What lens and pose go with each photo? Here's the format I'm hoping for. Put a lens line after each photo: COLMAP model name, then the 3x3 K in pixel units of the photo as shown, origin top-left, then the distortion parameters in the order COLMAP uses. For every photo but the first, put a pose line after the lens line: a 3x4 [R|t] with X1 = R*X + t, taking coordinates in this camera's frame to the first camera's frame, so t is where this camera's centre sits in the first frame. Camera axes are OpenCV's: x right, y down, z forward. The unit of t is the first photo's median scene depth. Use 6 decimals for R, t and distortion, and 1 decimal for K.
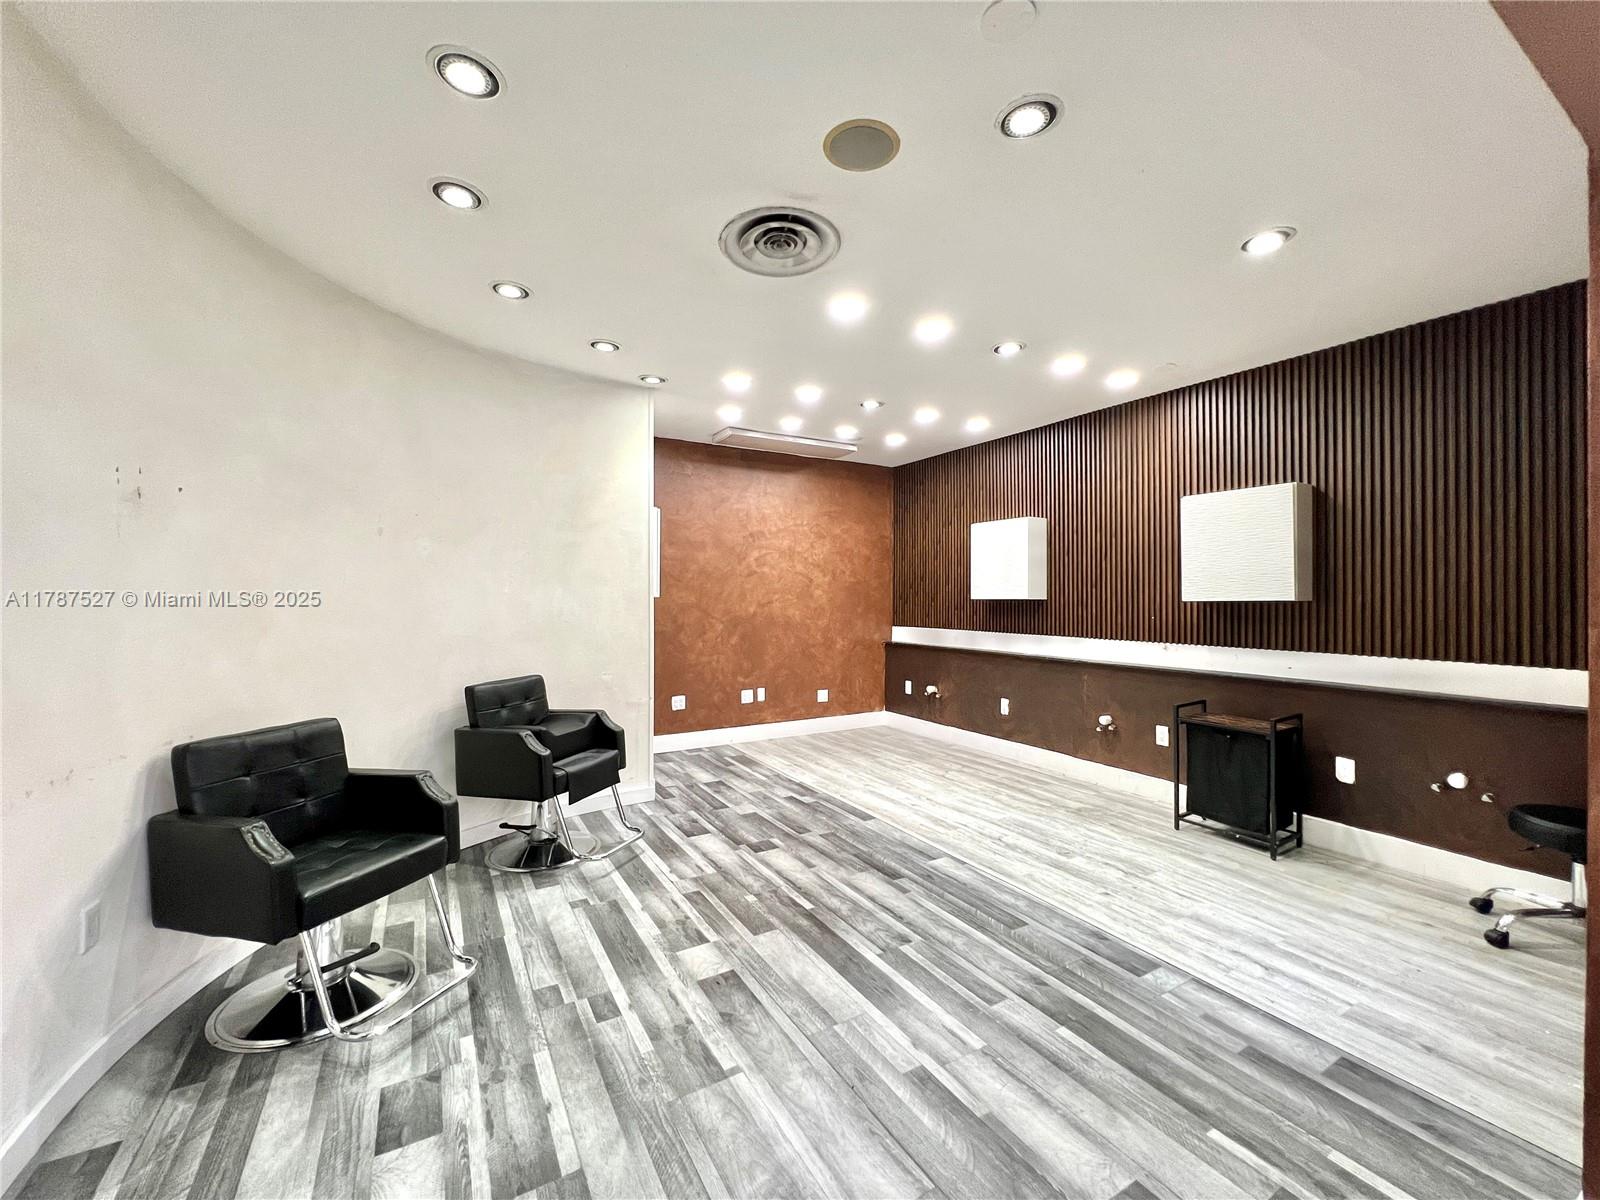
lens RADIAL K [[639.5, 0, 798.2], [0, 639.5, 593.5], [0, 0, 1]] dist [0.000378, -0.002114]
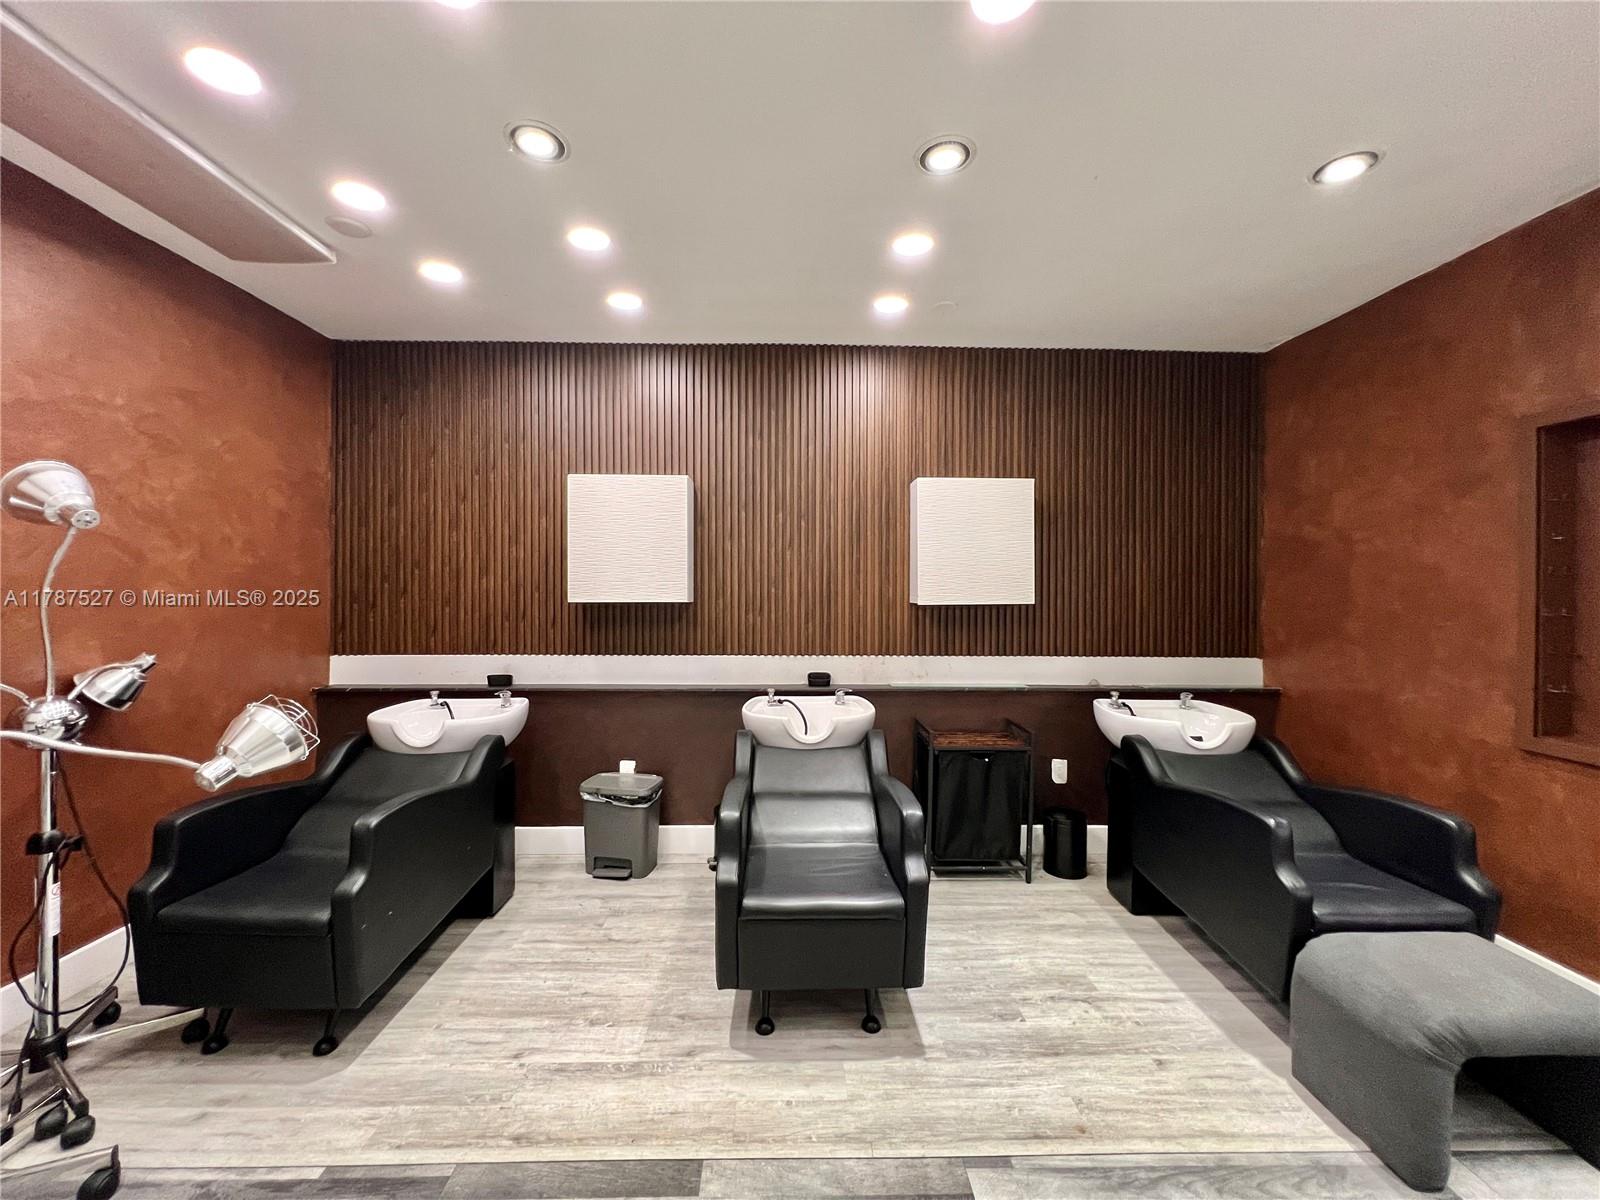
lens RADIAL K [[639.5, 0, 798.2], [0, 639.5, 593.5], [0, 0, 1]] dist [0.000378, -0.002114]
pose [[0.484660, -0.001962, 0.874701, -0.147791], [-0.007197, 0.999955, 0.006231, -0.004701], [-0.874673, -0.009315, 0.484624, 0.567986]]
